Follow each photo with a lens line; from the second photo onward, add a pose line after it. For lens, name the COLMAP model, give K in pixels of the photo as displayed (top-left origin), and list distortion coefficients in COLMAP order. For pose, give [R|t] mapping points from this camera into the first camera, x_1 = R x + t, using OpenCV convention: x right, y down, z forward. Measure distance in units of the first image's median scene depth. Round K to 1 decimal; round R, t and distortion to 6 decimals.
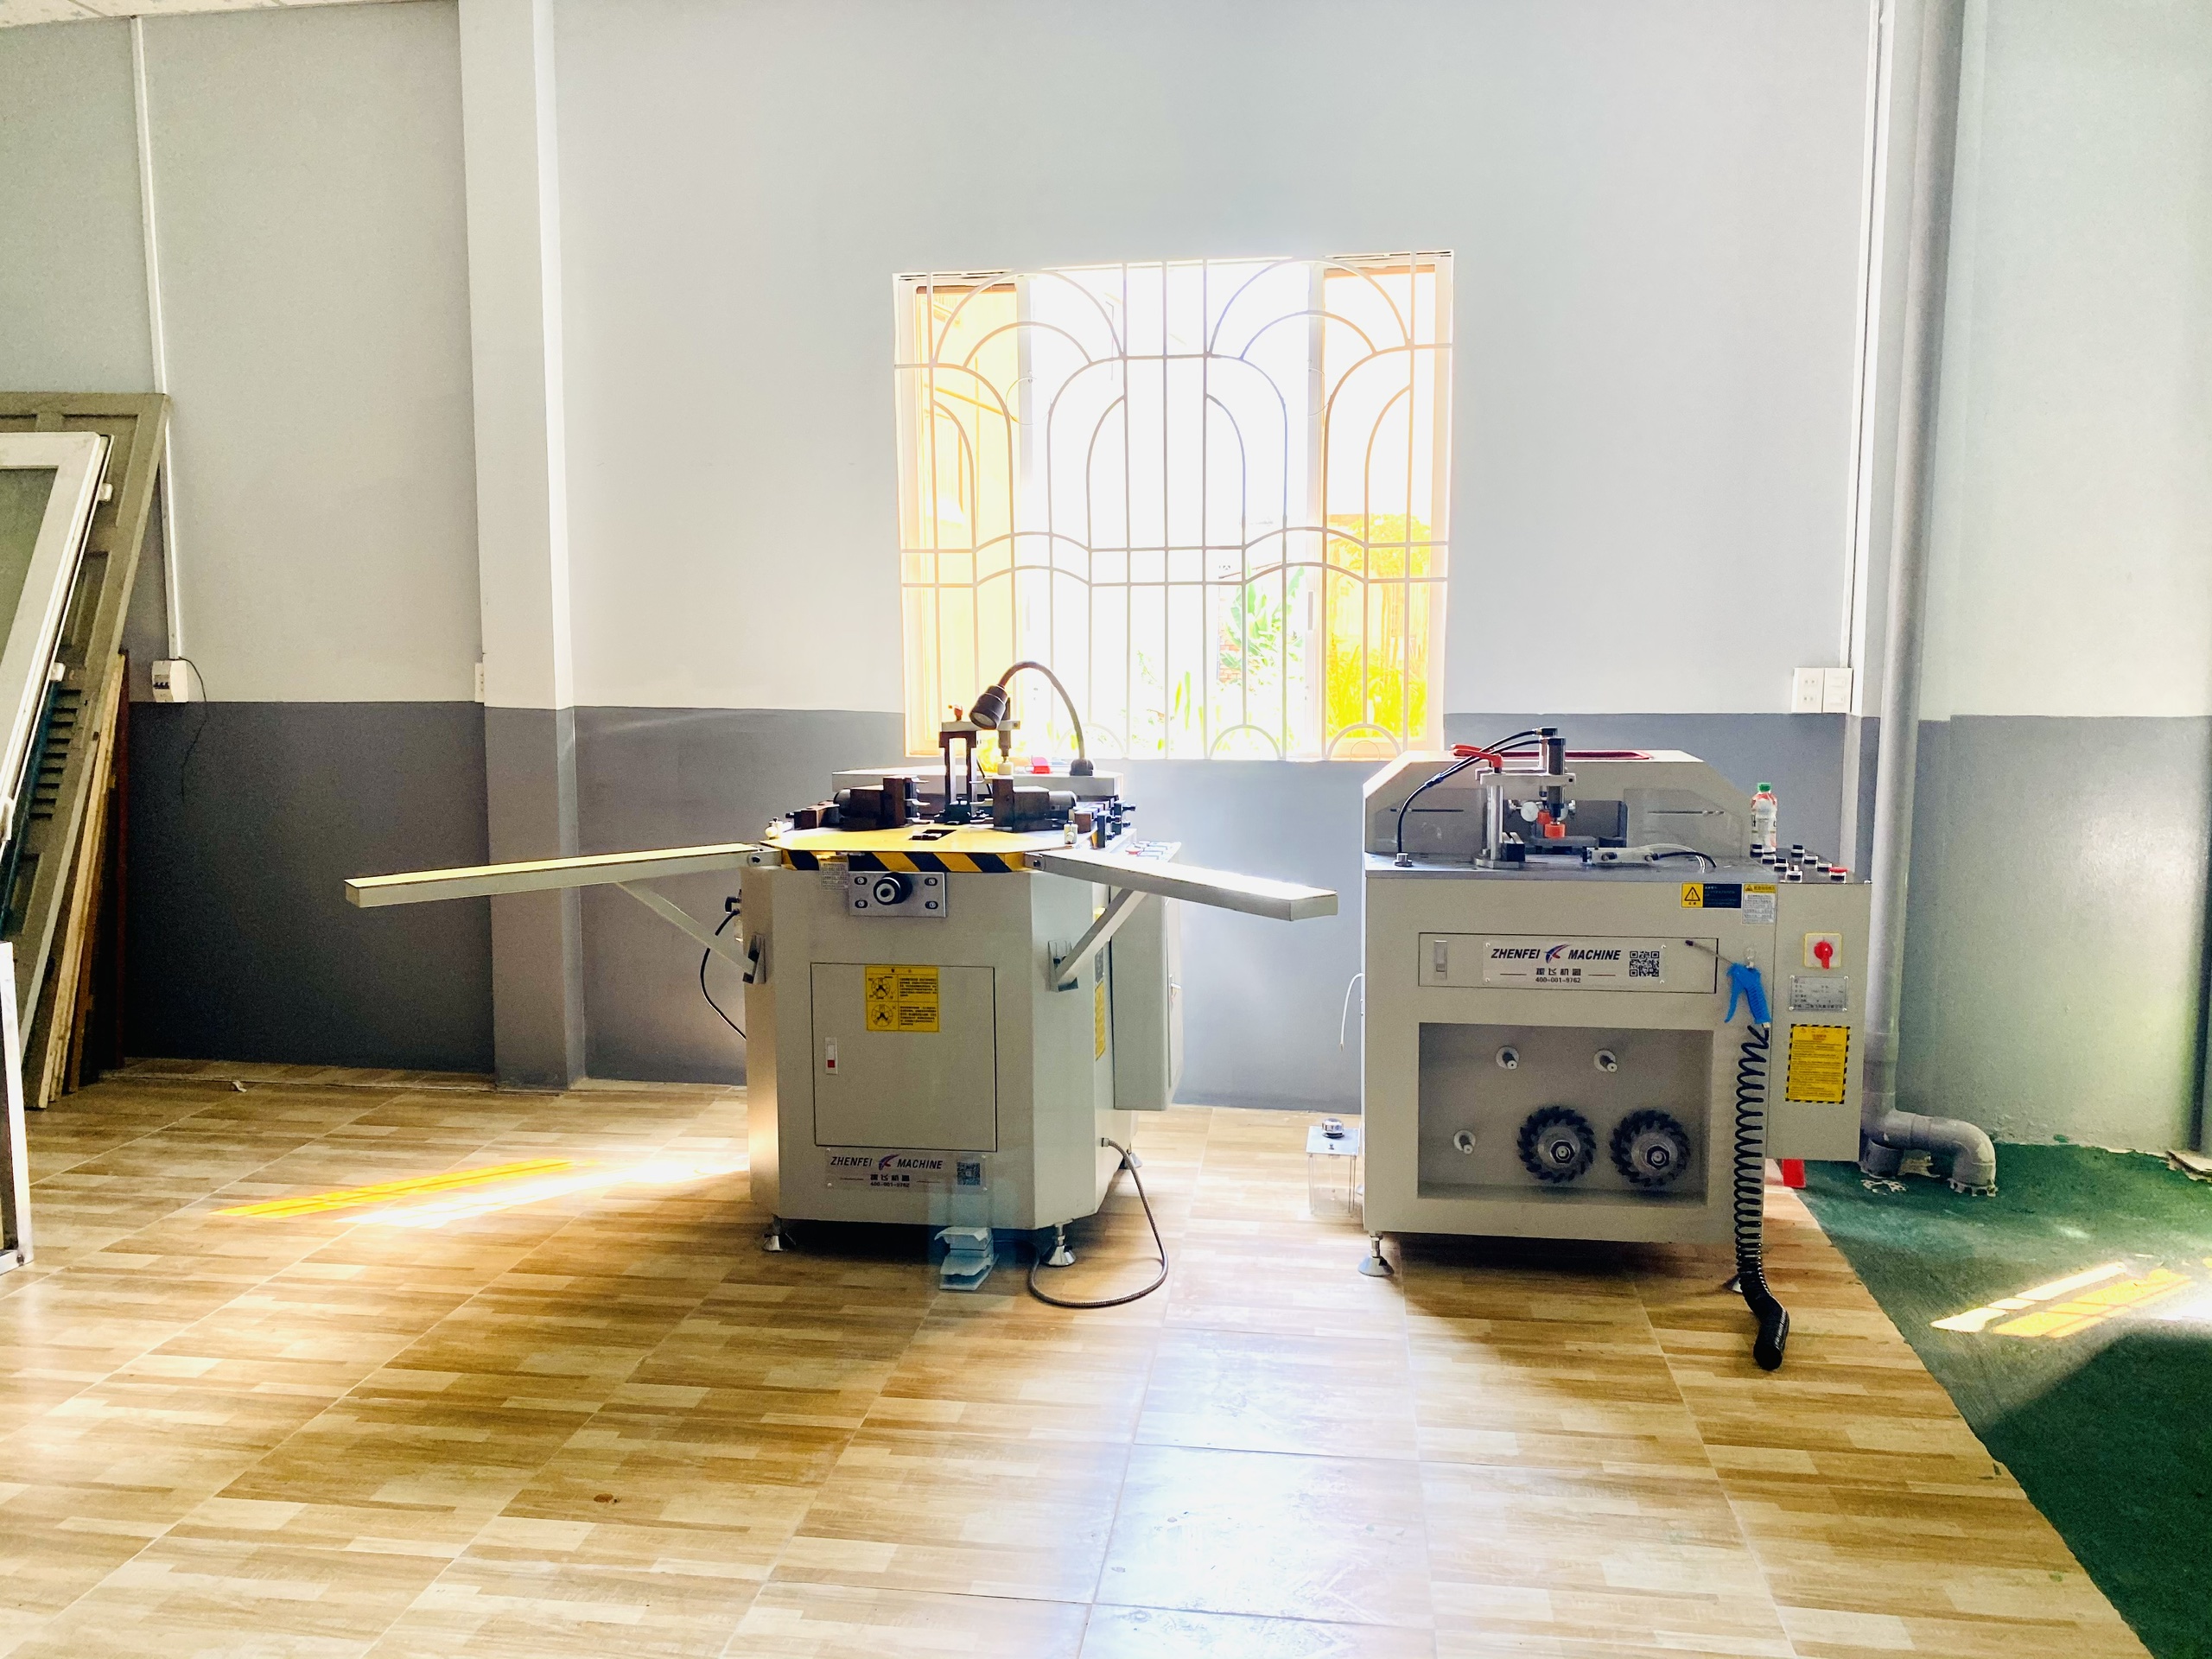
lens RADIAL K [[1674.1, 0, 1126.7], [0, 1674.1, 830.6], [0, 0, 1]] dist [0.090161, -0.171668]
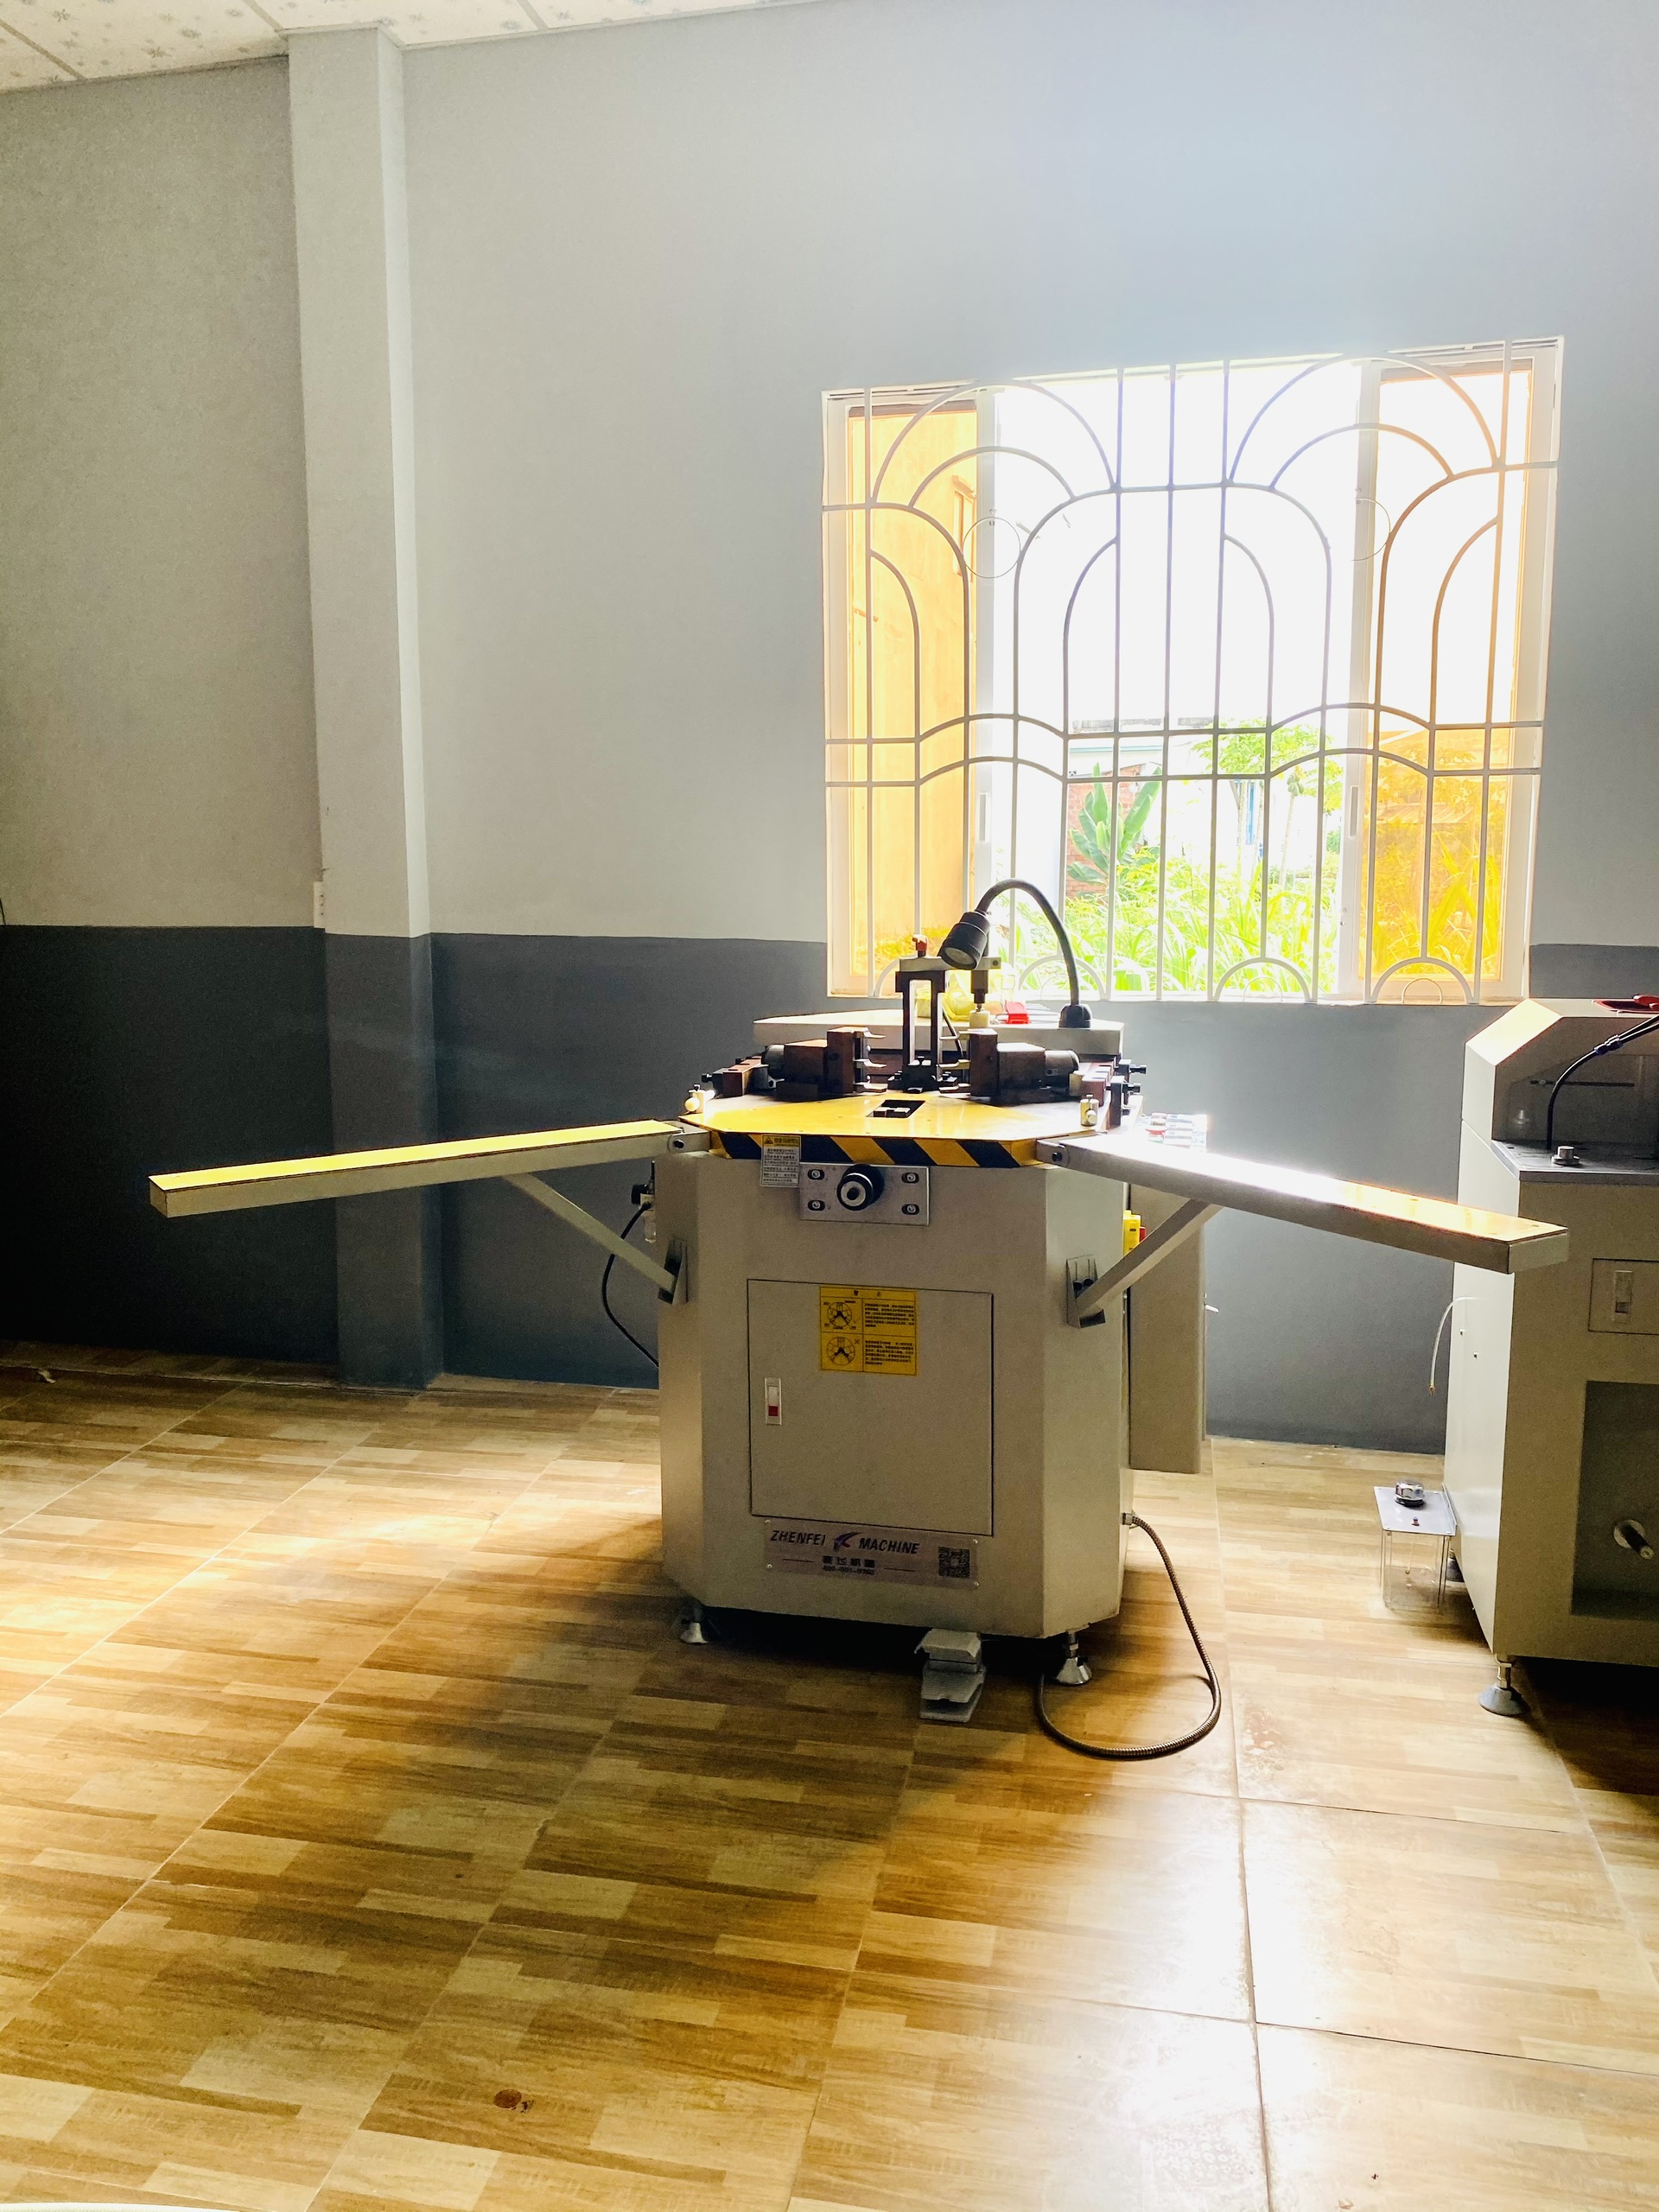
lens RADIAL K [[1694.5, 0, 833.7], [0, 1694.5, 1100.8], [0, 0, 1]] dist [0.039872, -0.052676]
pose [[0.997689, 0.008309, -0.067429, -0.098304], [-0.006058, 0.999420, 0.033523, -0.028310], [0.067669, -0.033037, 0.997161, 0.241988]]
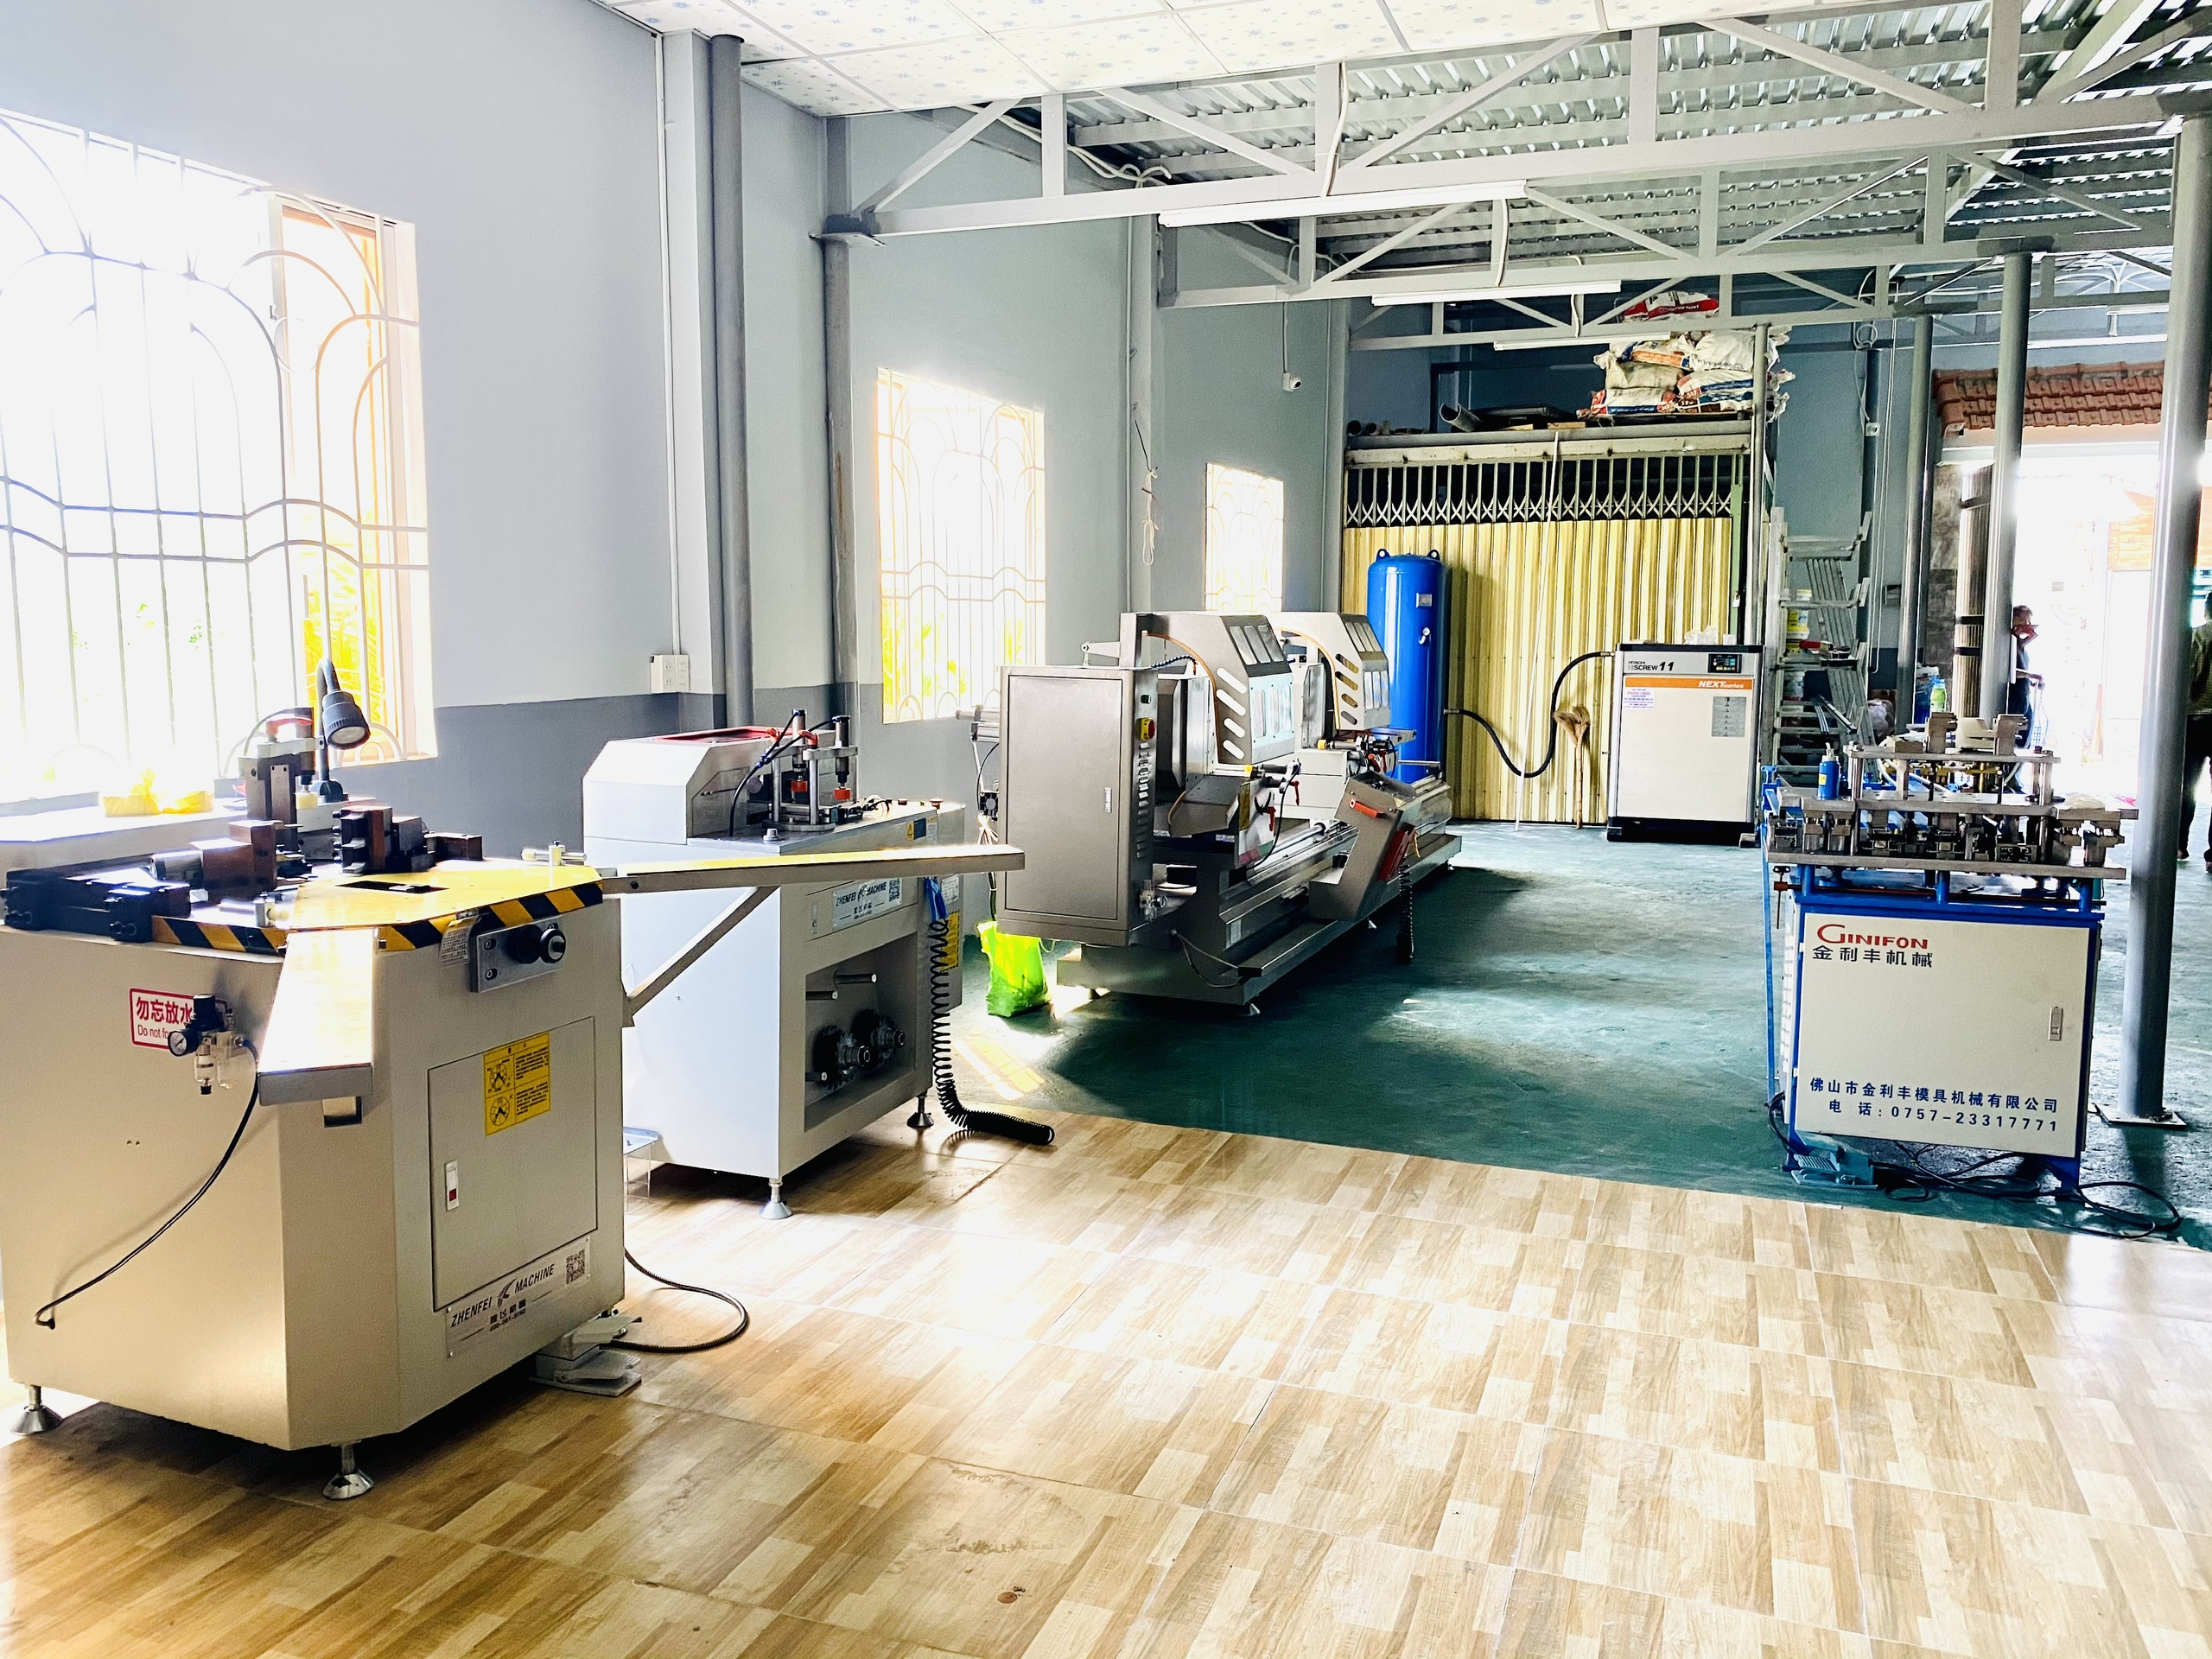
lens RADIAL K [[1694.5, 0, 1105.4], [0, 1694.5, 798.0], [0, 0, 1]] dist [0.039872, -0.052676]
pose [[0.213128, -0.099043, 0.971991, -0.850247], [0.103792, 0.991514, 0.078274, -0.069693], [-0.971496, 0.084203, 0.221599, 0.530742]]
